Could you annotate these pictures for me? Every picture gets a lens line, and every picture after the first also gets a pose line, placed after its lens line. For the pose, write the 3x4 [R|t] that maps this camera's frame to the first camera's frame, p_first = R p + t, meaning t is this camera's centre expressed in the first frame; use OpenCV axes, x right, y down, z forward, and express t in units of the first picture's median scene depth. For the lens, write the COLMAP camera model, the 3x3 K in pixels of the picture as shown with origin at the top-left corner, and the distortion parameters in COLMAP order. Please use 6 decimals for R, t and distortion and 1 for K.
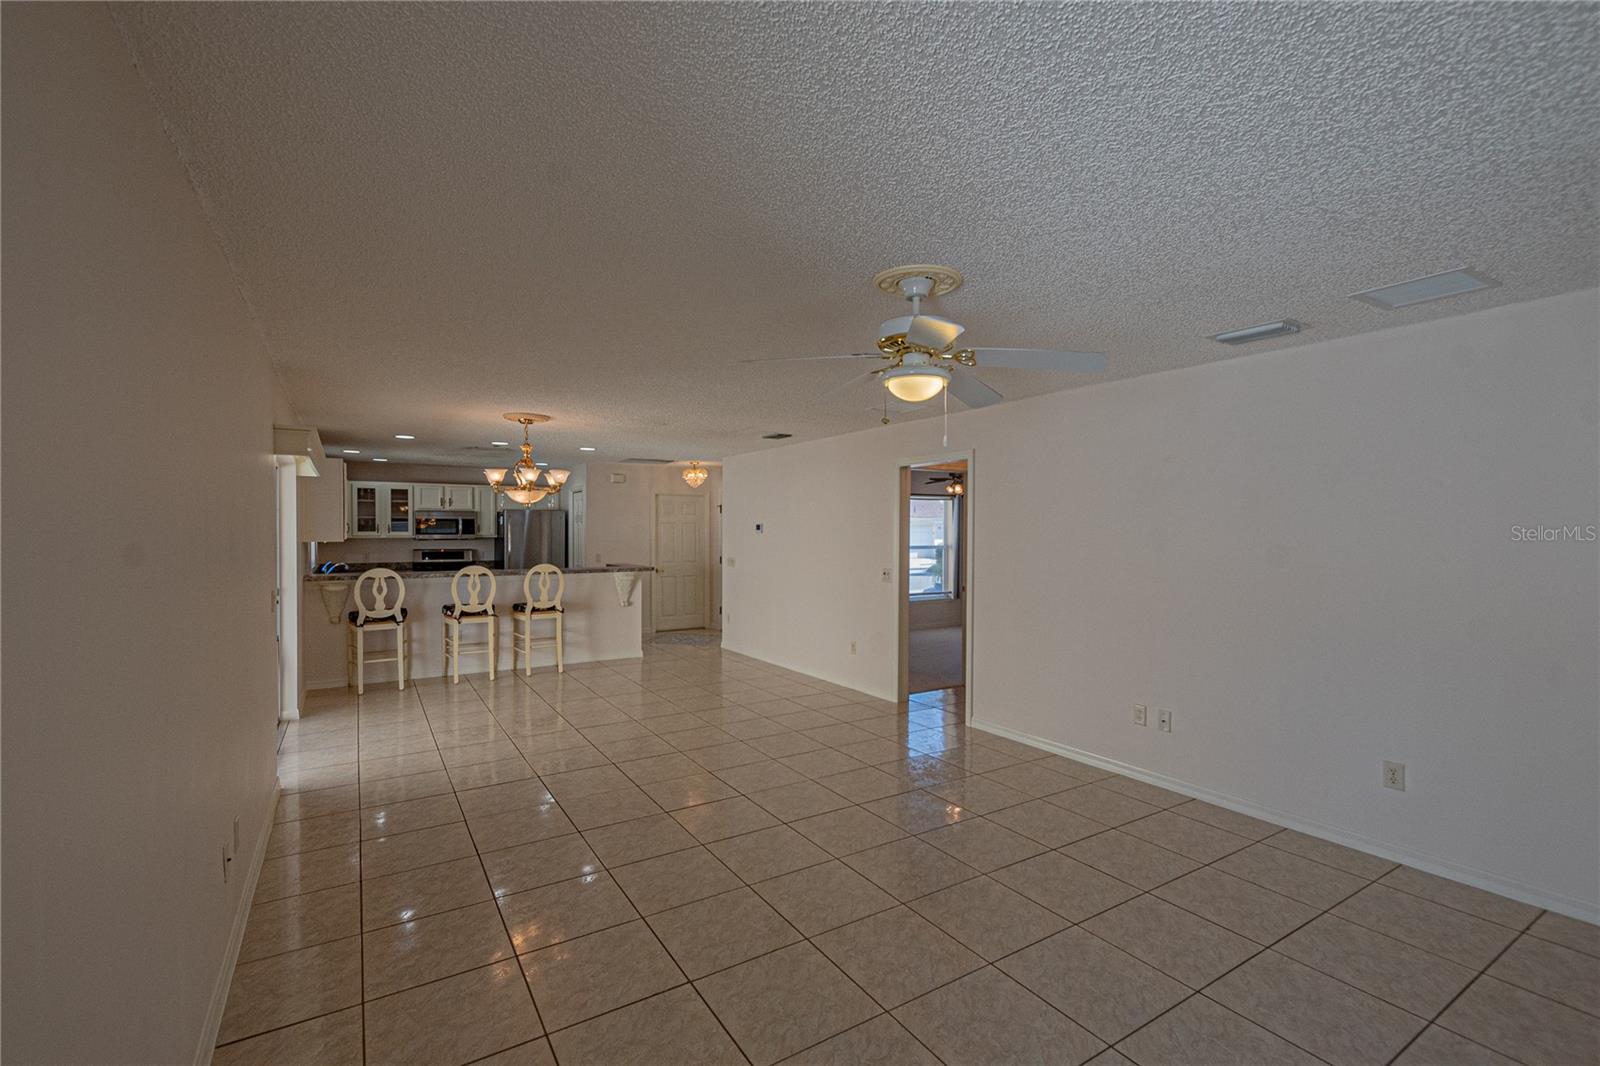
lens RADIAL K [[694.2, 0, 804.2], [0, 694.2, 540.5], [0, 0, 1]] dist [0.007945, -0.004416]
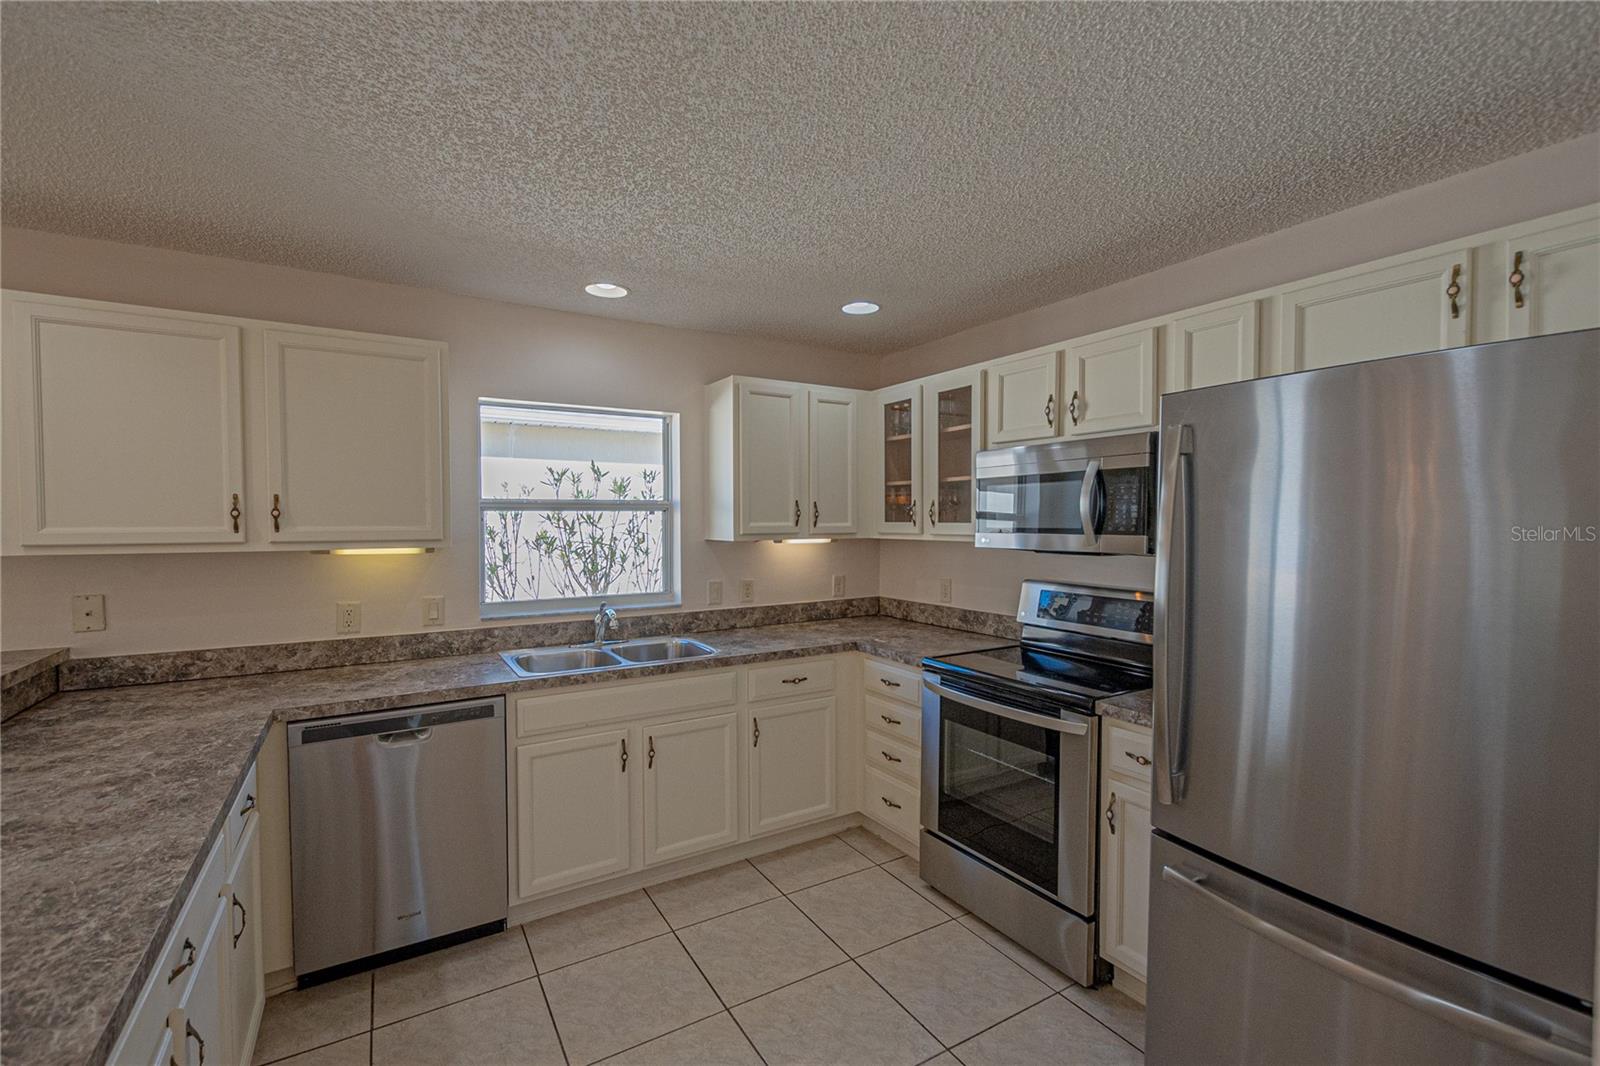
lens RADIAL K [[694.2, 0, 804.2], [0, 694.2, 540.5], [0, 0, 1]] dist [0.007945, -0.004416]
pose [[-0.018214, 0.033632, -0.999268, -0.308149], [-0.011100, 0.999366, 0.033837, -0.017340], [0.999772, 0.011708, -0.017829, 1.110015]]
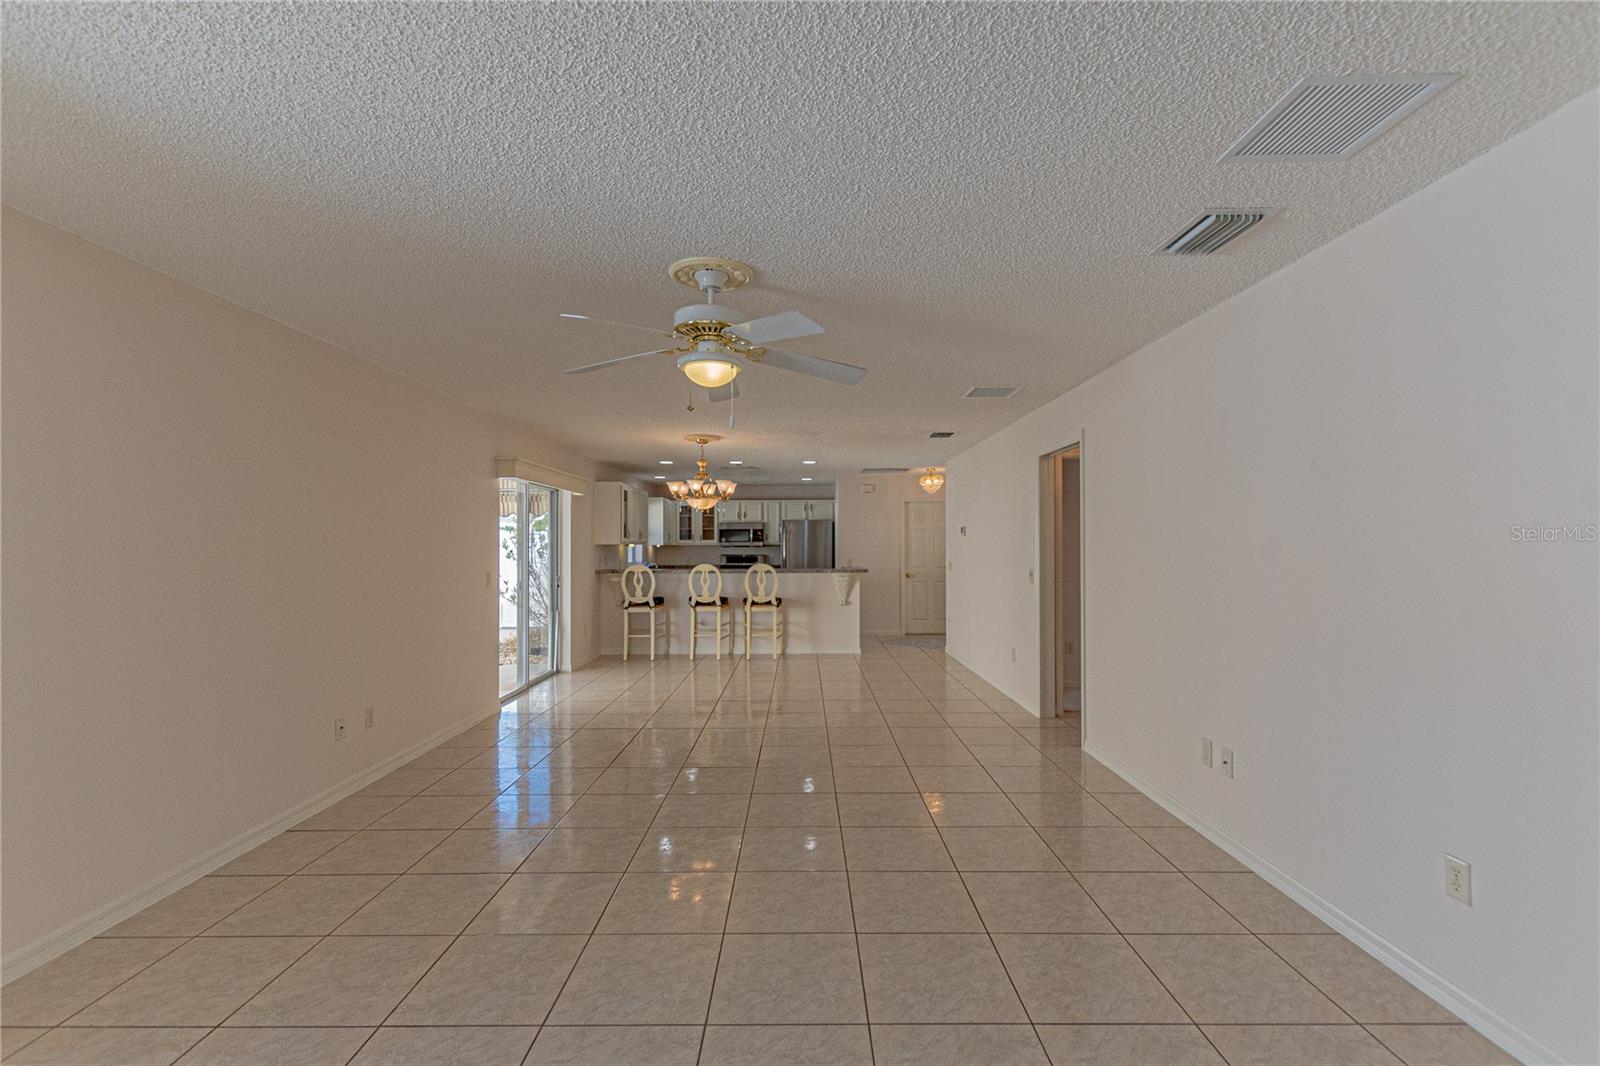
lens RADIAL K [[685.1, 0, 804.8], [0, 685.1, 534.1], [0, 0, 1]] dist [0.011217, -0.005798]
pose [[0.846277, -0.014261, -0.532552, 0.257409], [-0.002739, 0.999512, -0.031118, 0.017202], [0.532736, 0.027793, 0.845825, 0.065315]]
